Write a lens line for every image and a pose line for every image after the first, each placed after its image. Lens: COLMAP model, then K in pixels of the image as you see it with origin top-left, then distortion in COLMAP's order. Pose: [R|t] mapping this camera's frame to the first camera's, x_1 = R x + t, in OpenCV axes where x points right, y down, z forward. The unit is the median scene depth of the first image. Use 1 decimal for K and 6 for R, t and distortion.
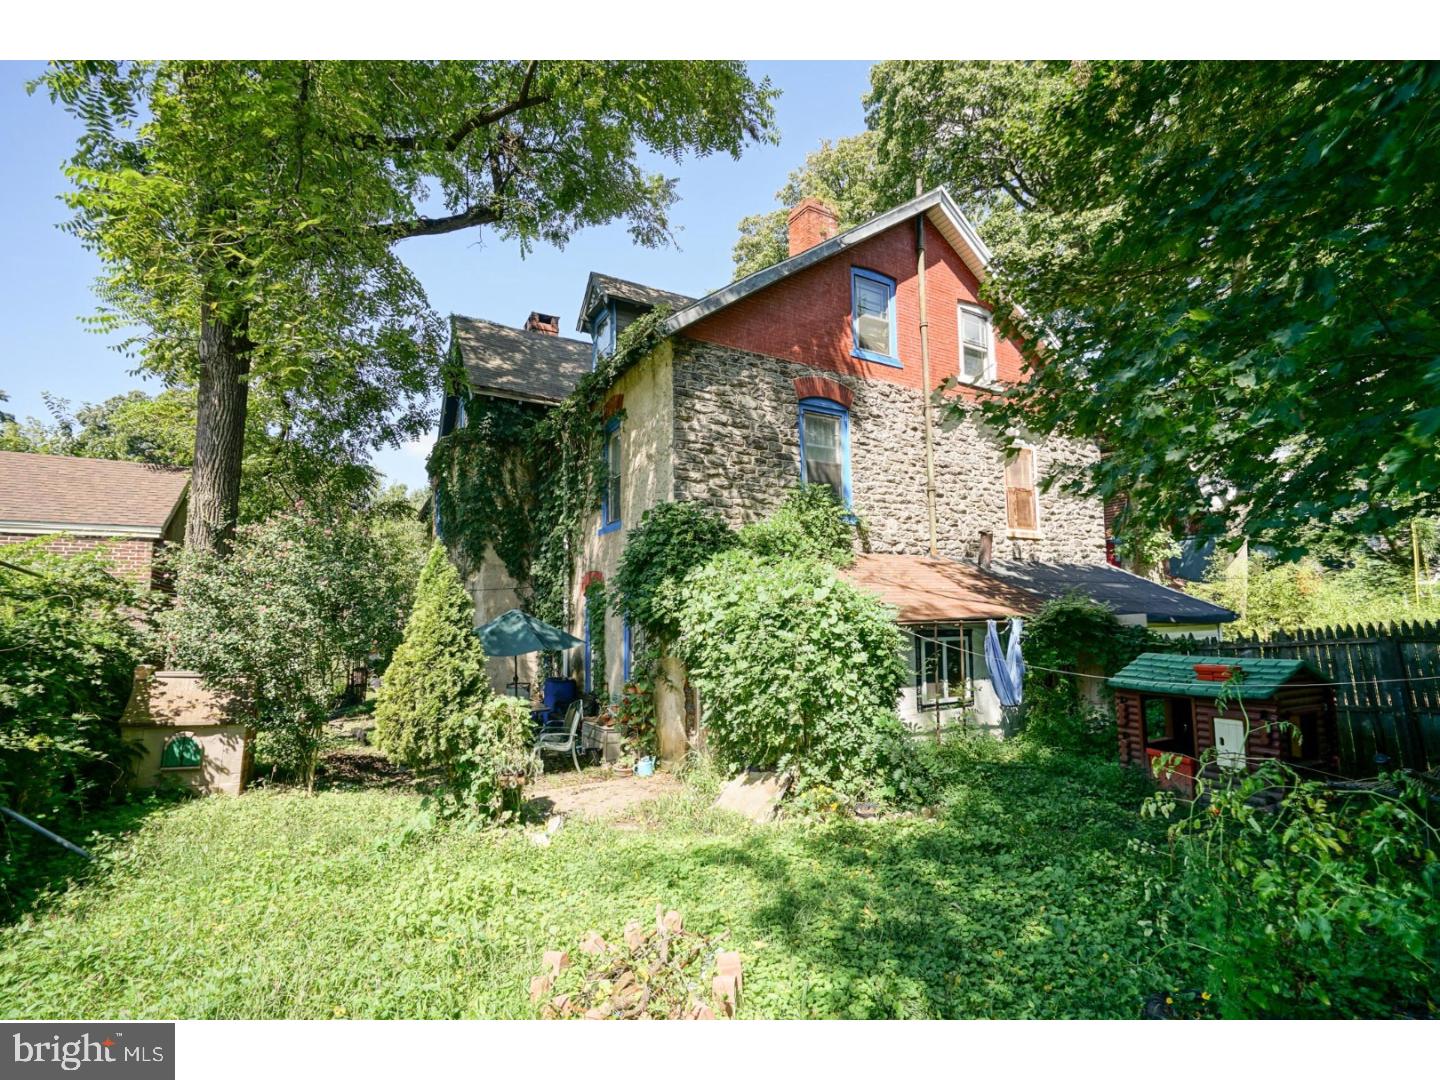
lens RADIAL K [[663.3, 0, 719.7], [0, 663.3, 543.0], [0, 0, 1]] dist [-0.000412, 0.000725]
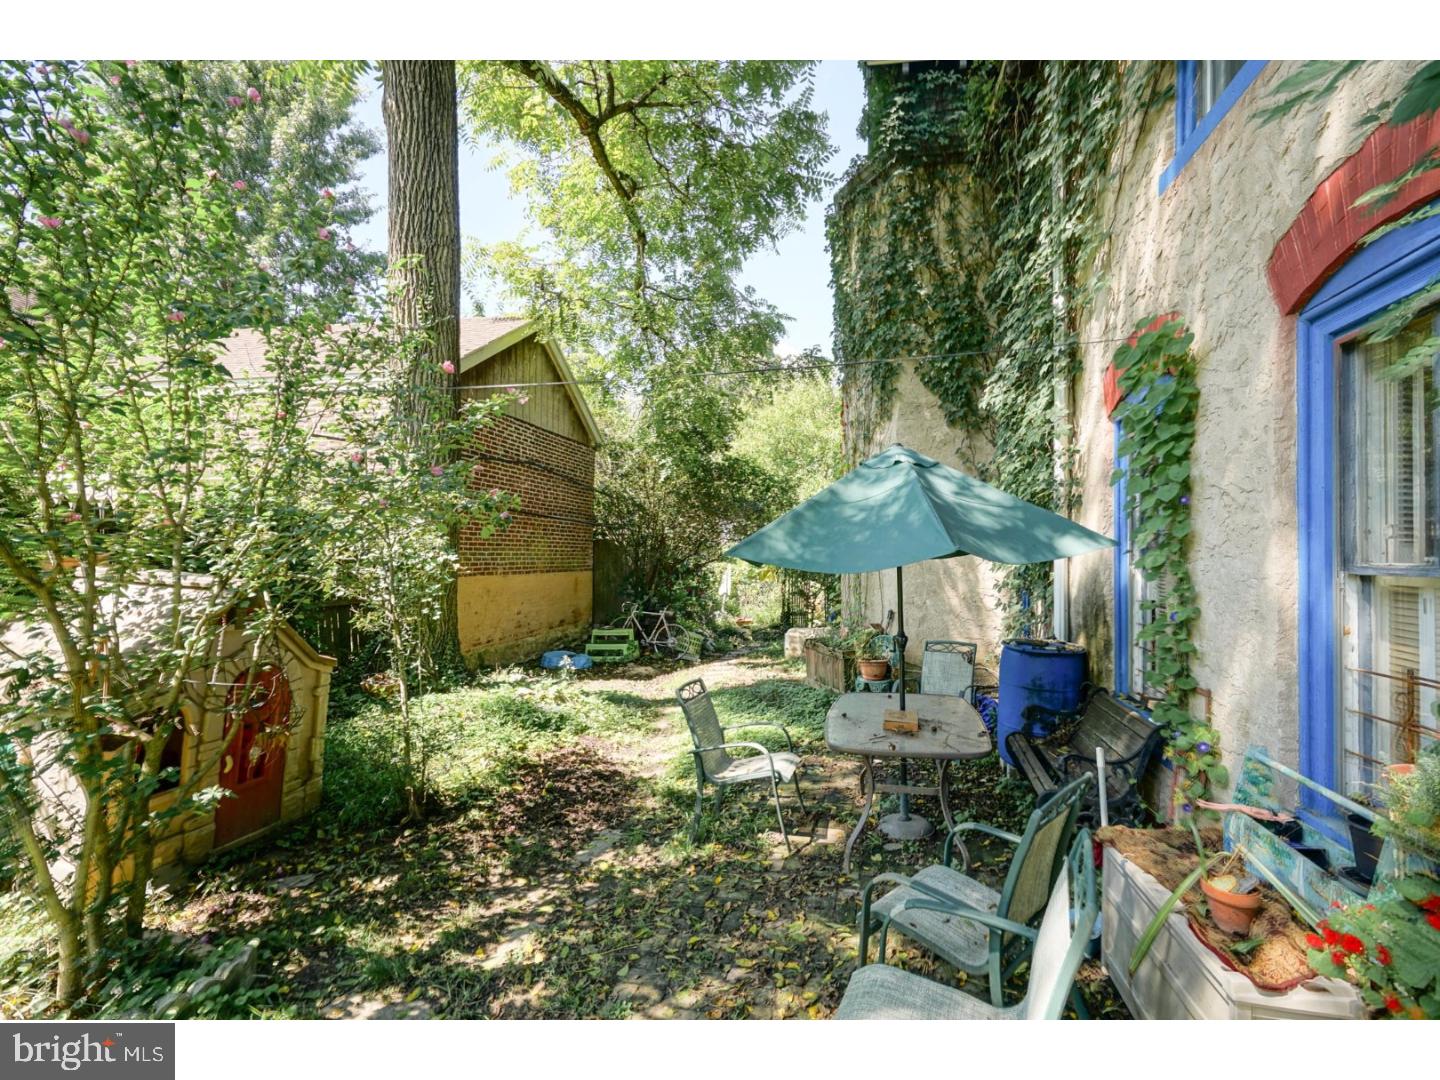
lens RADIAL K [[663.3, 0, 719.7], [0, 663.3, 543.0], [0, 0, 1]] dist [-0.000412, 0.000725]
pose [[0.731196, 0.015828, -0.681983, -0.112304], [0.055590, 0.995023, 0.082694, 0.101425], [0.679898, -0.098377, 0.726678, 0.580021]]
